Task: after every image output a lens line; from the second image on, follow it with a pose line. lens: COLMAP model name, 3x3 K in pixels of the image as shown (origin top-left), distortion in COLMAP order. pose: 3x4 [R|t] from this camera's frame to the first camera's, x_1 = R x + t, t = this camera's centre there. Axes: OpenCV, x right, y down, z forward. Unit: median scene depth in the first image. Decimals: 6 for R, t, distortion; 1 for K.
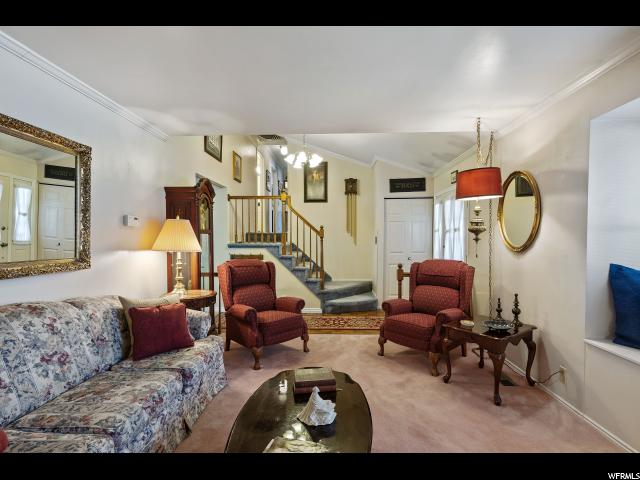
lens RADIAL K [[311.5, 0, 322.3], [0, 311.5, 244.2], [0, 0, 1]] dist [0.038074, 0.000017]
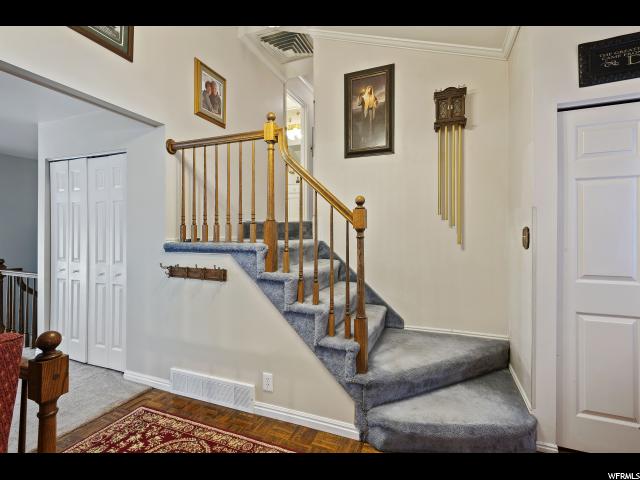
lens RADIAL K [[301.5, 0, 323.2], [0, 301.5, 235.5], [0, 0, 1]] dist [0.012085, -0.000557]
pose [[0.947544, 0.003299, -0.319607, 0.067356], [-0.007504, 0.999901, -0.011928, -0.009057], [0.319536, 0.013701, 0.947475, 0.620080]]
